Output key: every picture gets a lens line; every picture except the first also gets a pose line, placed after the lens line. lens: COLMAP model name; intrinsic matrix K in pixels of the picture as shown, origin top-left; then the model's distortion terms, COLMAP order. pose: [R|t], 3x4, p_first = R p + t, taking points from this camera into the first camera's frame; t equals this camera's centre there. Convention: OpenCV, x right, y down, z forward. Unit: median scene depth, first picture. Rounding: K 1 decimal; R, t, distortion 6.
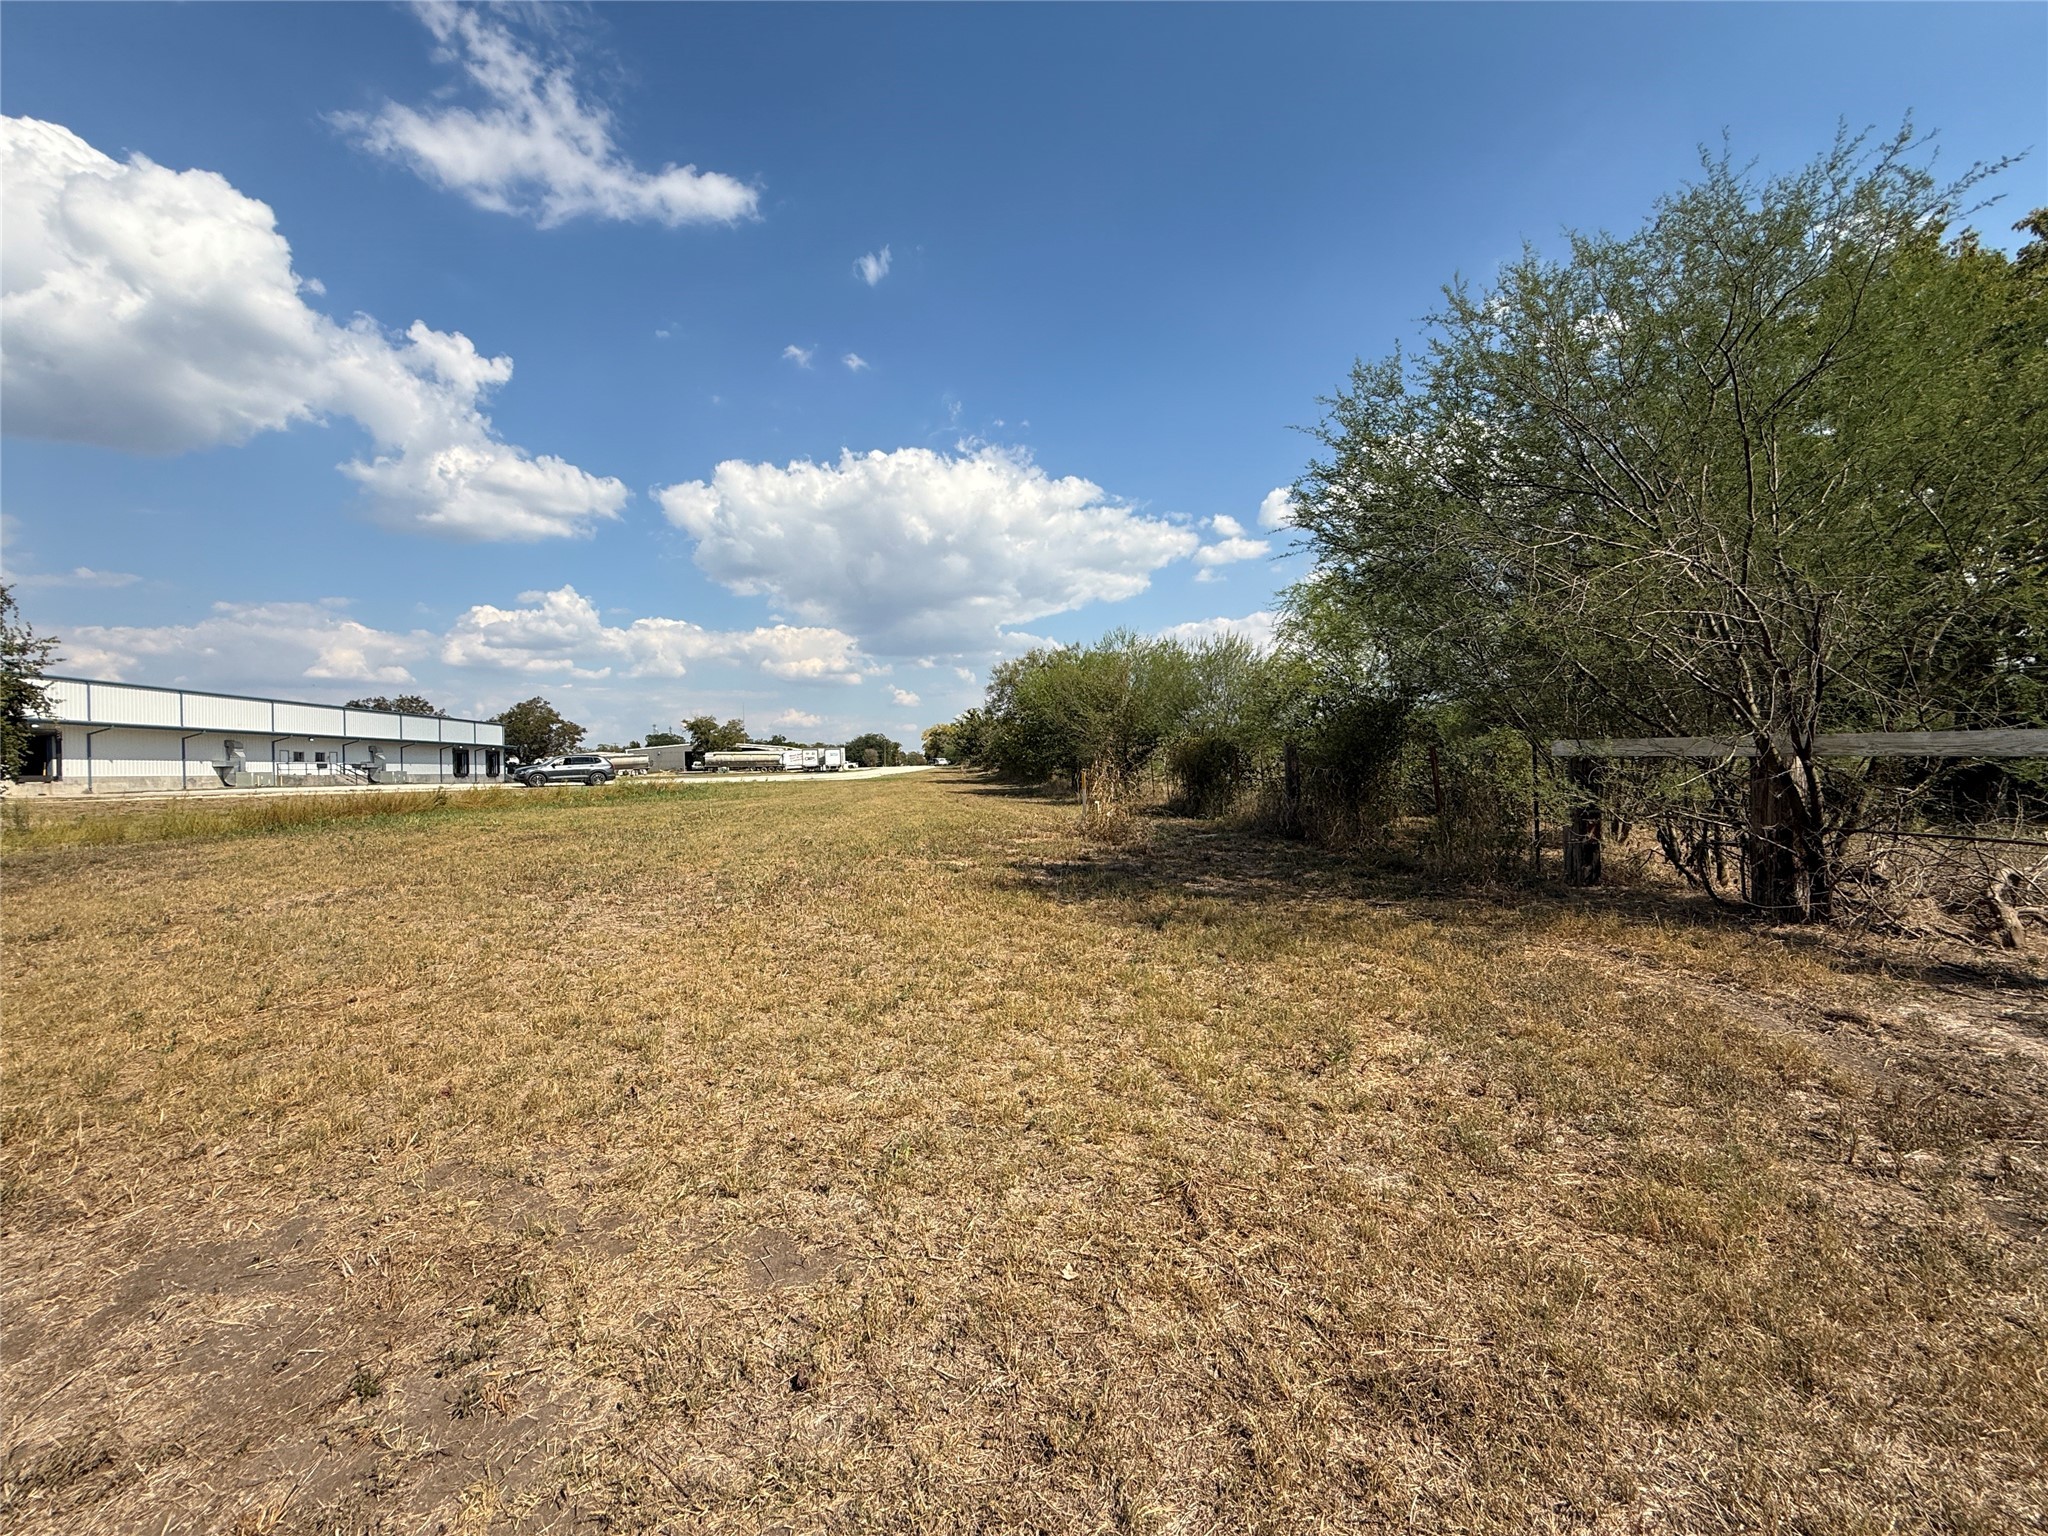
lens RADIAL K [[819.0, 0, 1020.0], [0, 819.0, 763.4], [0, 0, 1]] dist [0.000379, 0.000488]
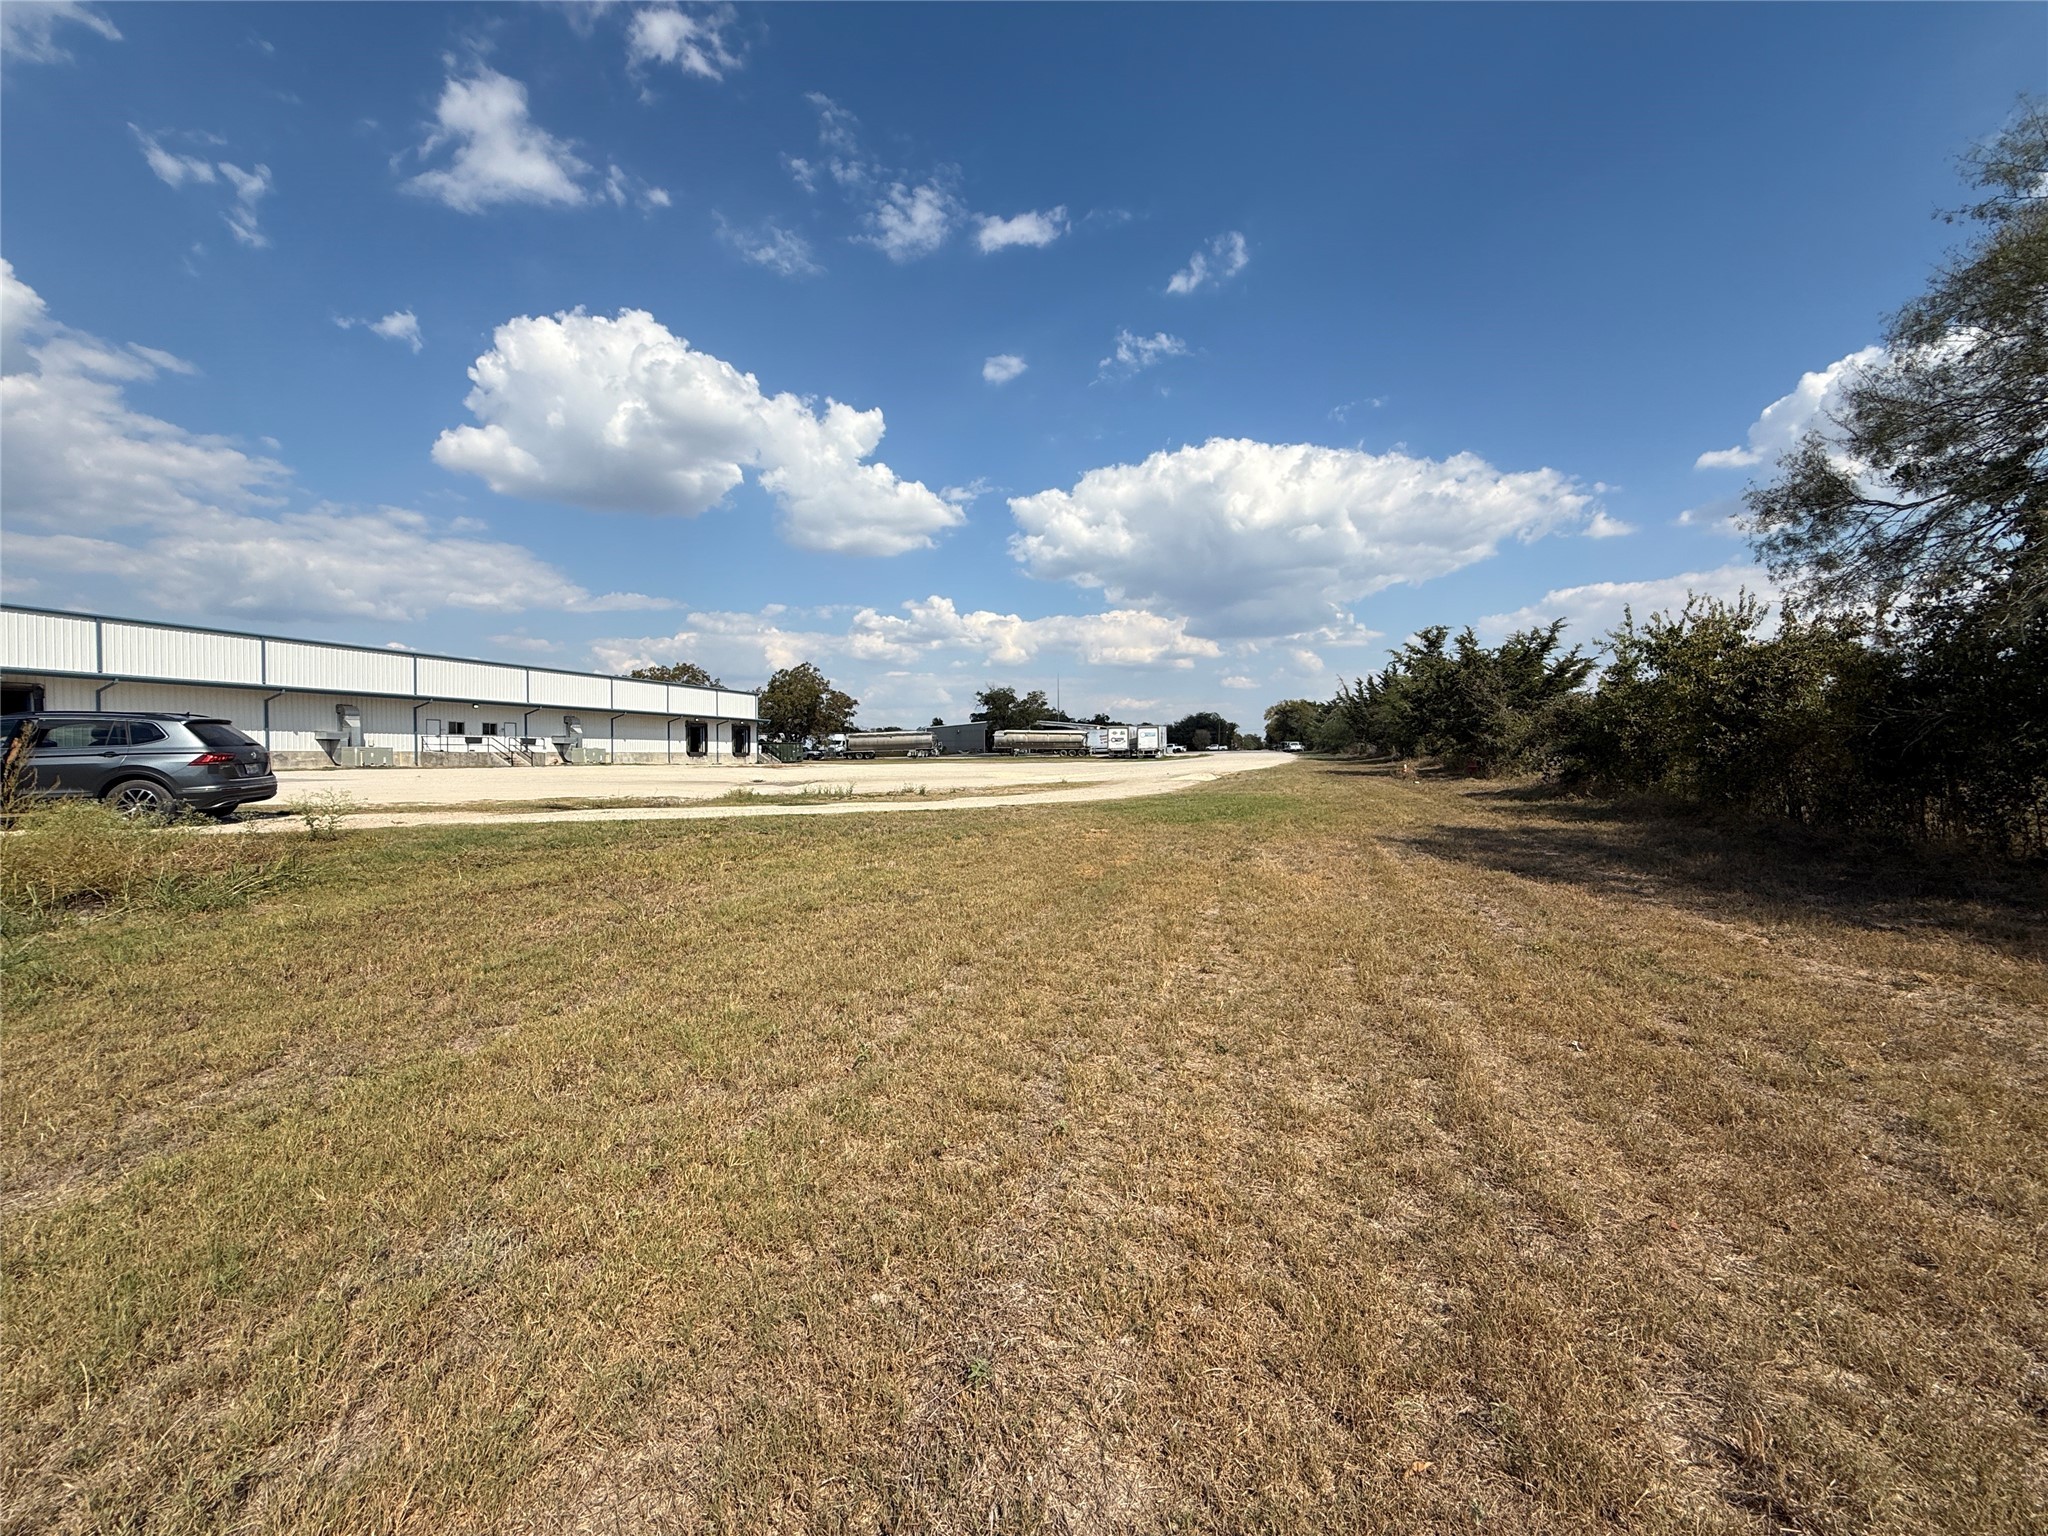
lens RADIAL K [[816.3, 0, 1019.0], [0, 816.3, 756.6], [0, 0, 1]] dist [0.000066, 0.000089]
pose [[0.920130, 0.021369, -0.391030, -0.023422], [-0.016242, 0.999733, 0.016413, -0.000624], [0.391277, -0.008751, 0.920232, 0.133250]]
